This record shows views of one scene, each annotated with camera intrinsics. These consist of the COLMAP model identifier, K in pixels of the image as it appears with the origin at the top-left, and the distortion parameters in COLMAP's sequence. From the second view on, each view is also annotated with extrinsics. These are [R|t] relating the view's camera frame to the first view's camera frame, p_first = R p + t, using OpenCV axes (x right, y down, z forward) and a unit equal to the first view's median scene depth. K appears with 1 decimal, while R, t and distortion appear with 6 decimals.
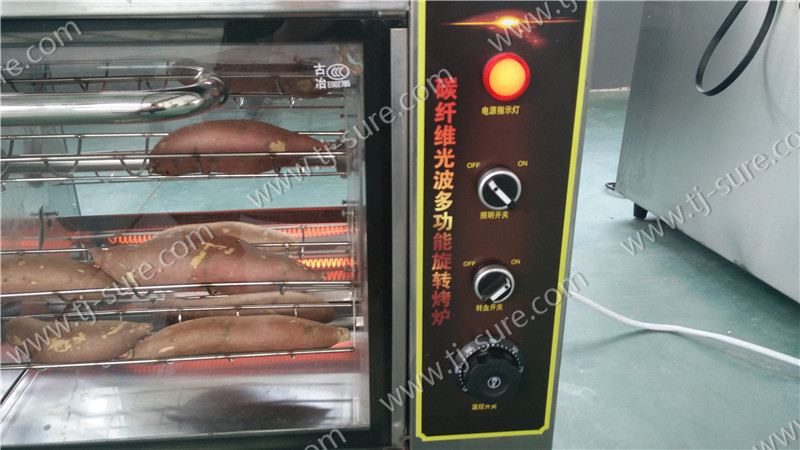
lens RADIAL K [[611.6, 0, 393.9], [0, 611.6, 225.2], [0, 0, 1]] dist [0.032010, -0.025360]
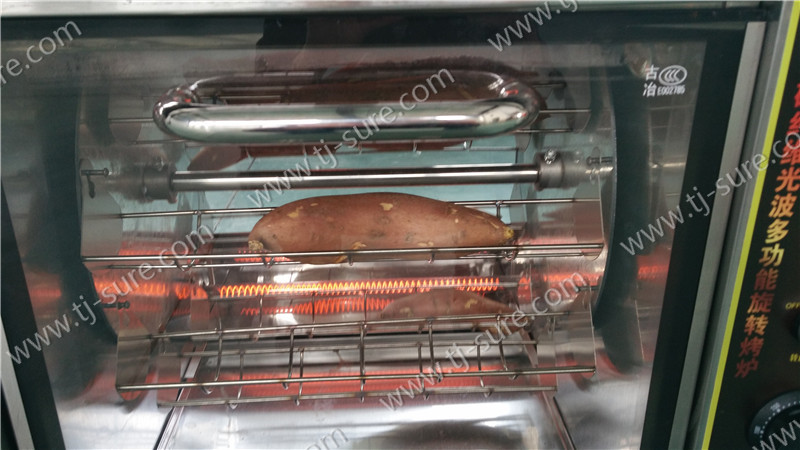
lens RADIAL K [[611.6, 0, 397.9], [0, 611.6, 224.2], [0, 0, 1]] dist [0.032010, -0.025360]
pose [[0.999699, -0.002495, -0.024386, -0.403904], [0.002339, 0.999977, -0.006414, -0.044029], [0.024402, 0.006356, 0.999682, 0.160231]]
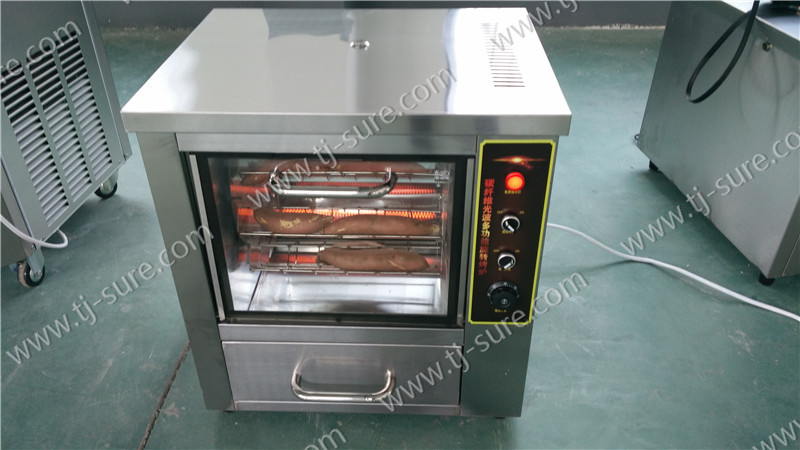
lens RADIAL K [[611.6, 0, 404.5], [0, 611.6, 229.2], [0, 0, 1]] dist [0.032010, -0.025360]
pose [[0.994843, 0.058247, -0.083030, -0.031643], [-0.040481, 0.978649, 0.201513, -0.471218], [0.092994, -0.197113, 0.975960, -1.254629]]
